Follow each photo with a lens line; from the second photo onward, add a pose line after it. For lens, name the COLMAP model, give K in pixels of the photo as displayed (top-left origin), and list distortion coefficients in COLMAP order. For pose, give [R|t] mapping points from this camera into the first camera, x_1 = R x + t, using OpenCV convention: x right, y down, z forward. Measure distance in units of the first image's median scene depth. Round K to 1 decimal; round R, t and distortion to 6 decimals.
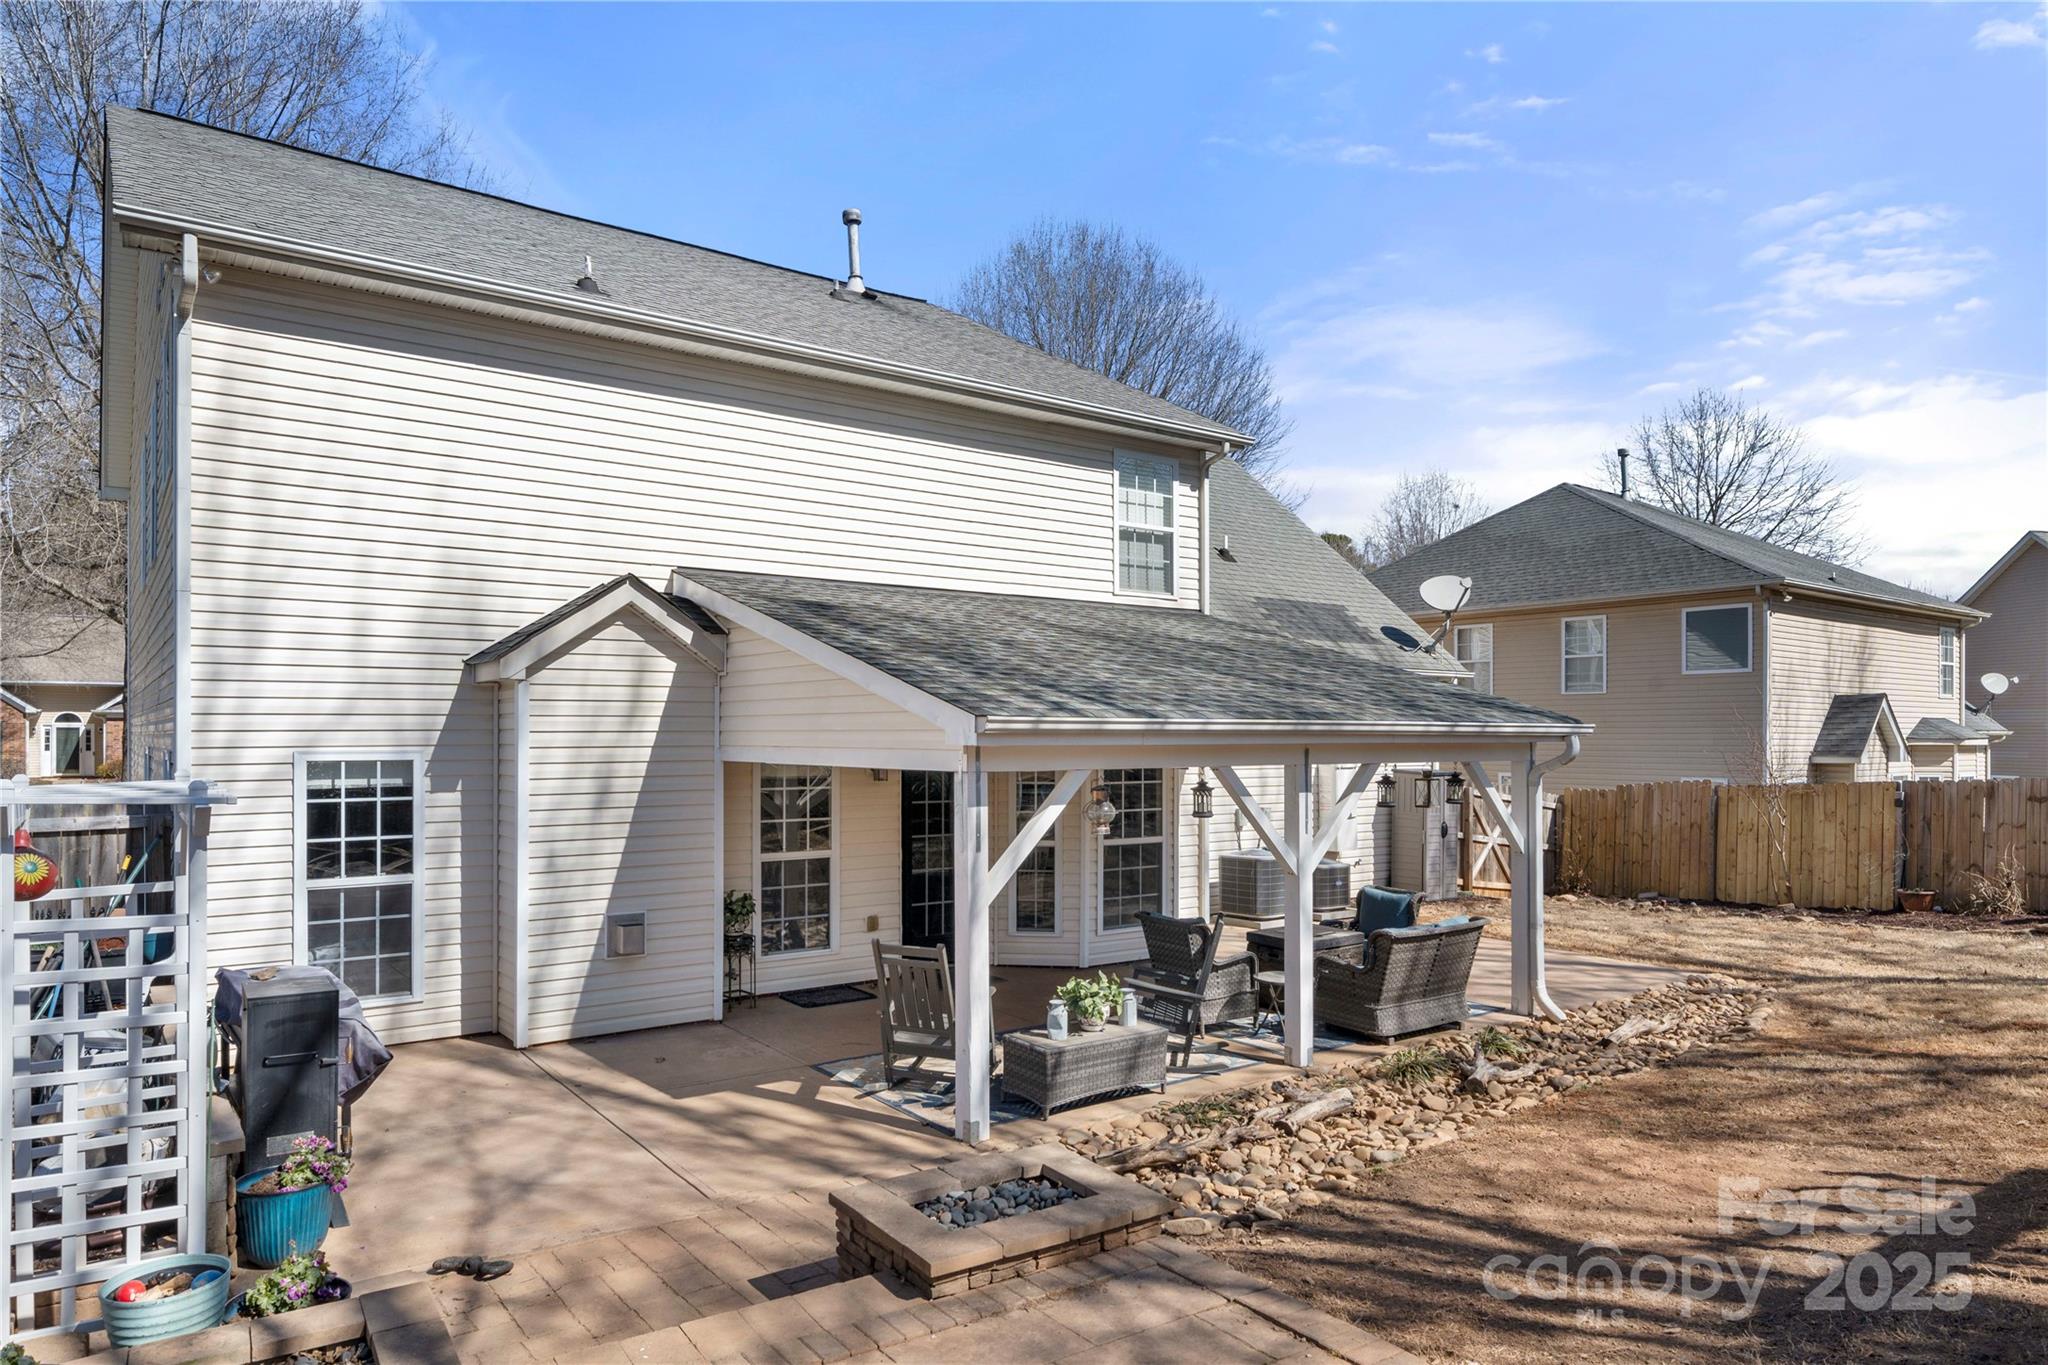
lens RADIAL K [[1219.3, 0, 1022.1], [0, 1219.3, 700.1], [0, 0, 1]] dist [-0.008507, 0.000119]
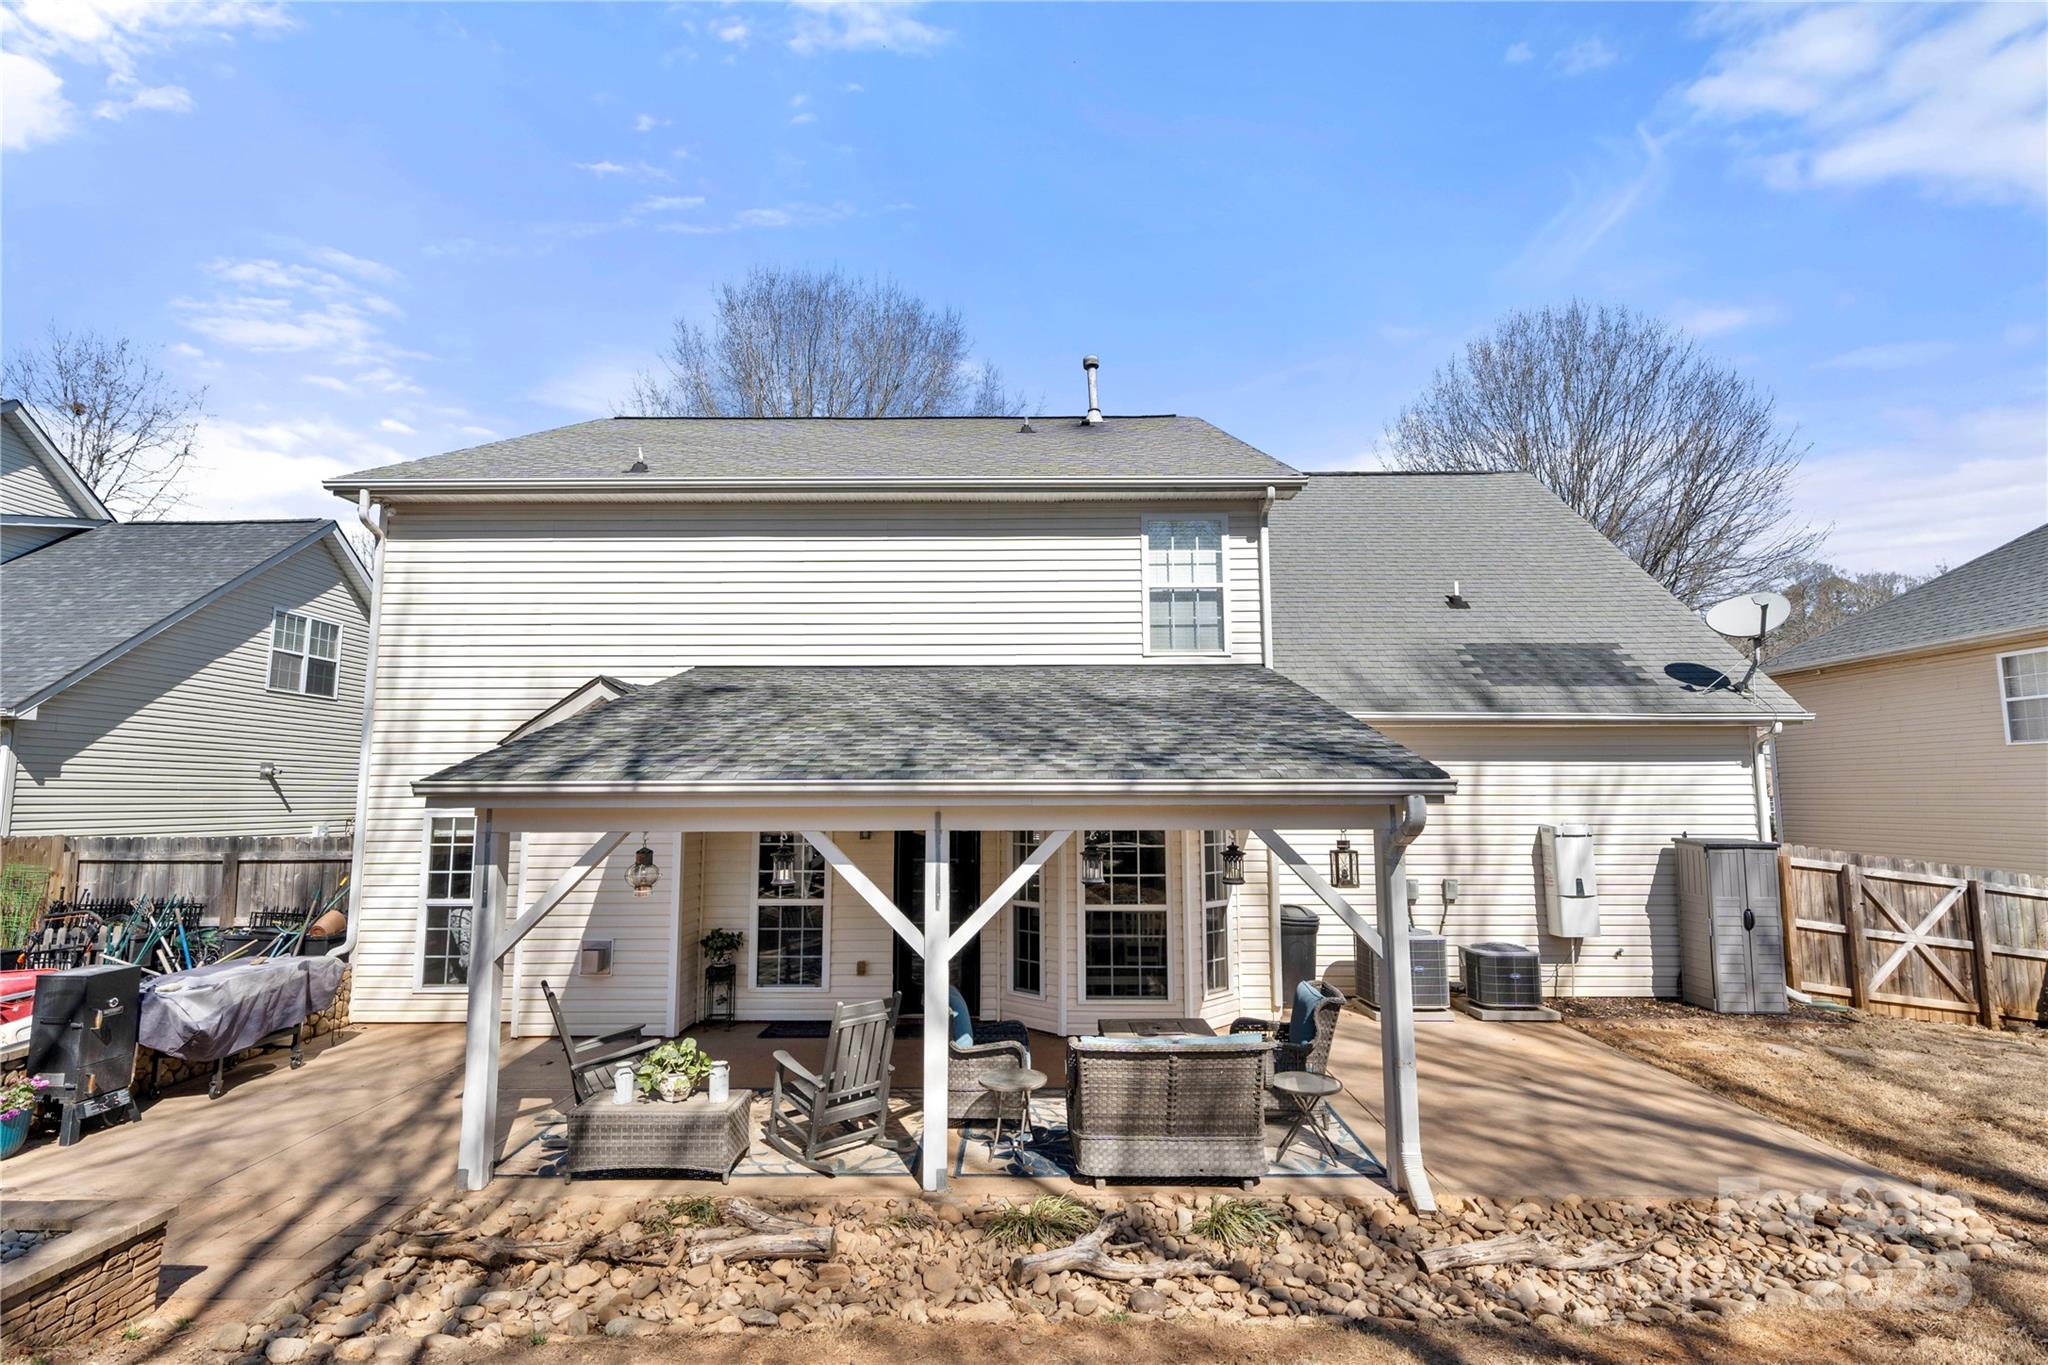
lens RADIAL K [[959.5, 0, 1027.2], [0, 959.5, 668.6], [0, 0, 1]] dist [0.002773, 0.000940]
pose [[0.808011, -0.083336, -0.583244, 0.473101], [0.020741, 0.993356, -0.113200, 0.011717], [0.588802, 0.079370, 0.804371, 0.317340]]
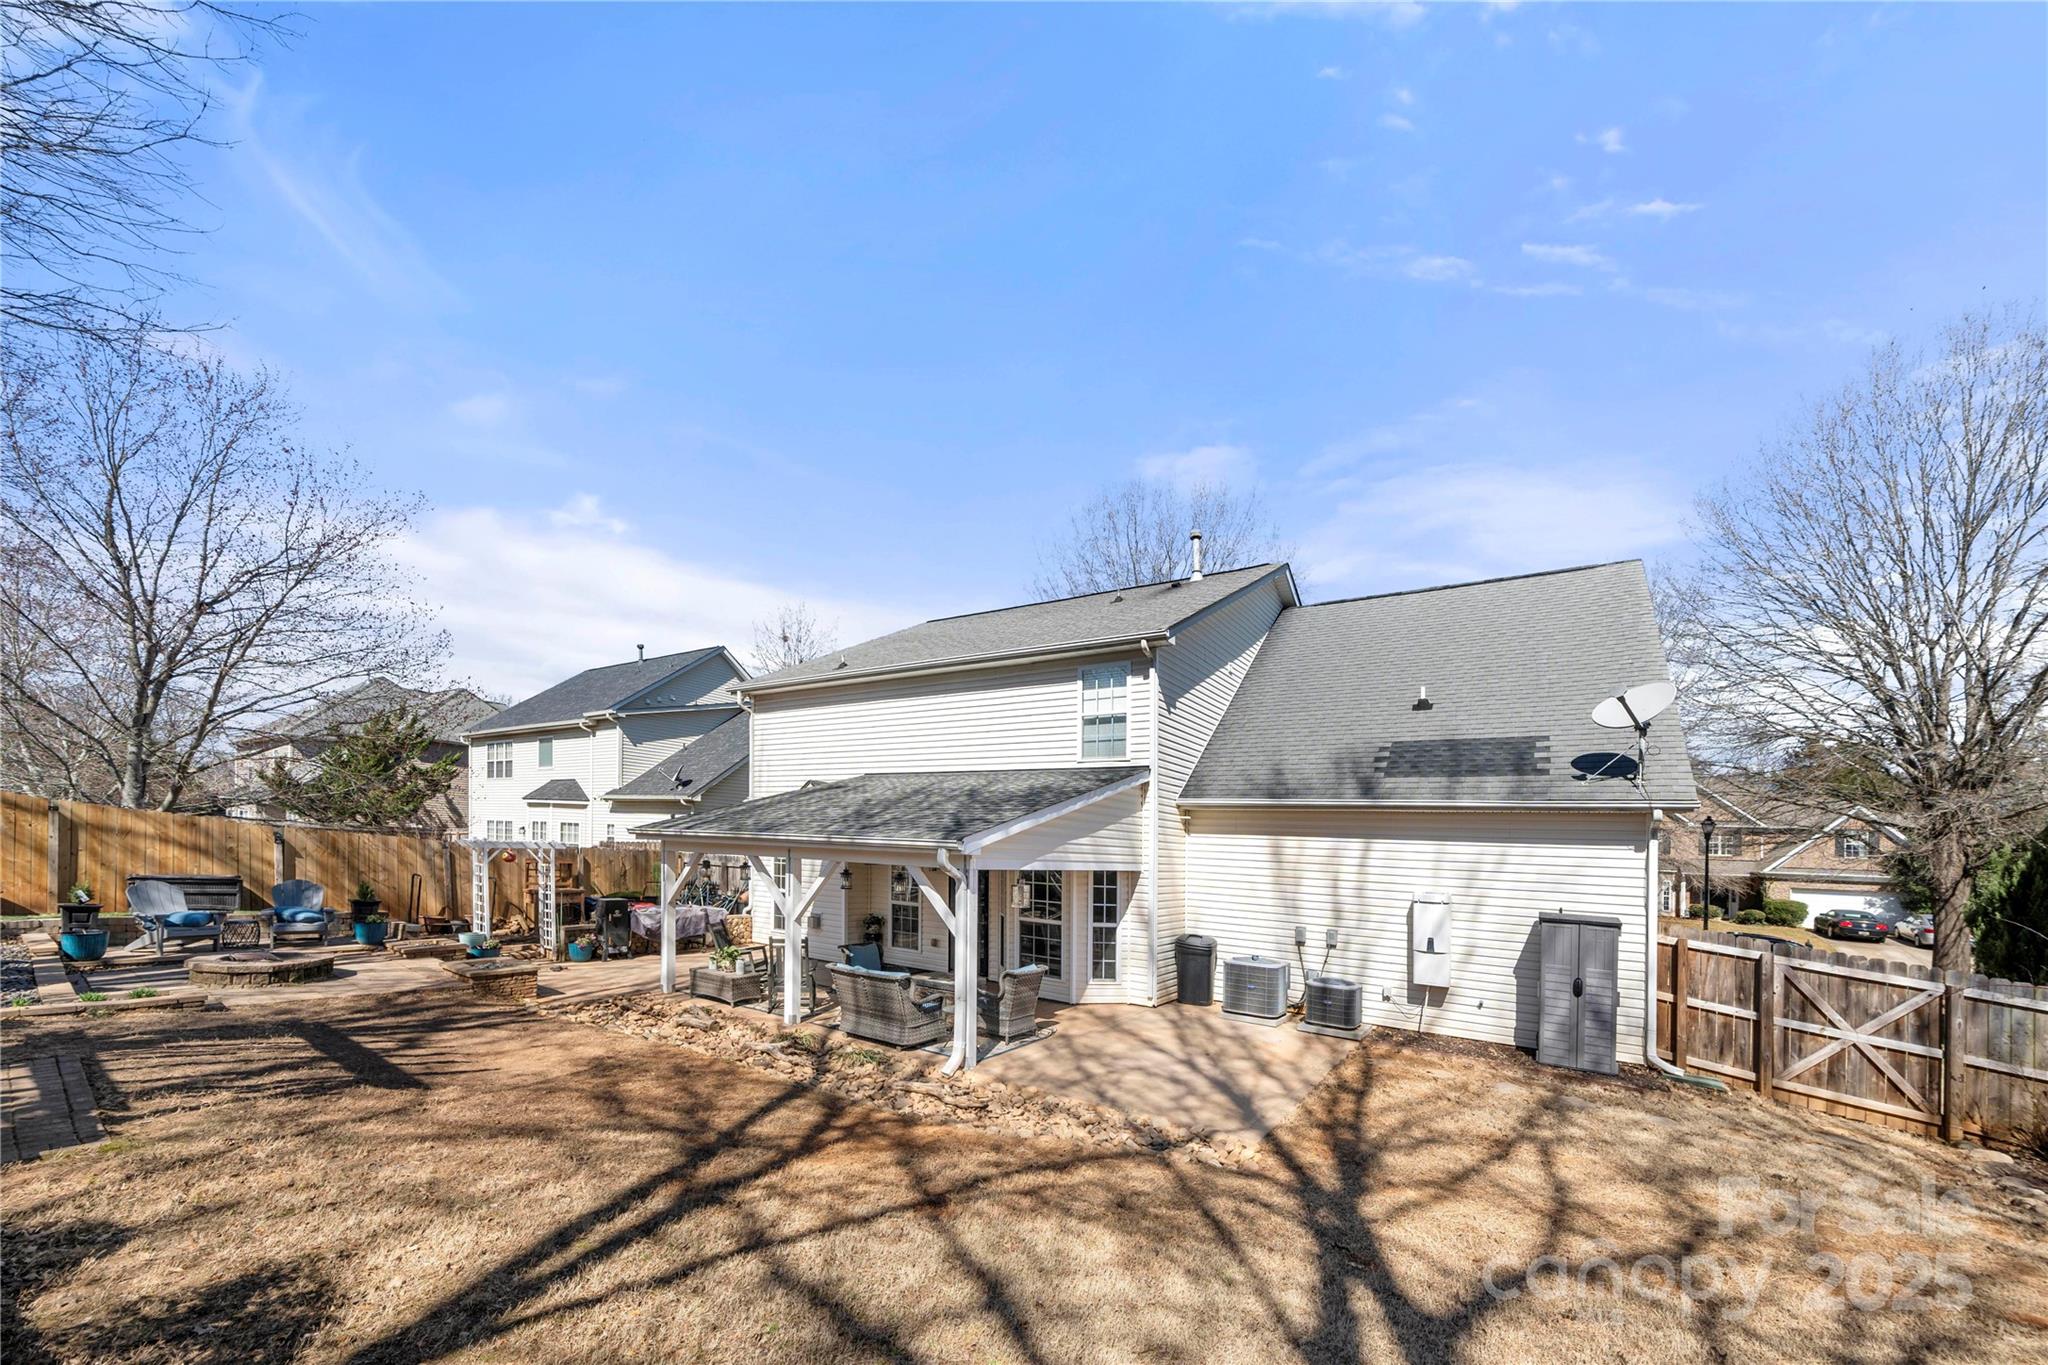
lens RADIAL K [[706.7, 0, 1006.9], [0, 706.7, 846.5], [0, 0, 1]] dist [-0.002980, -0.000129]
pose [[0.377253, 0.008869, -0.926068, 0.892036], [-0.017781, 0.999839, 0.002332, 0.019305], [0.925939, 0.015587, 0.377350, 0.607343]]
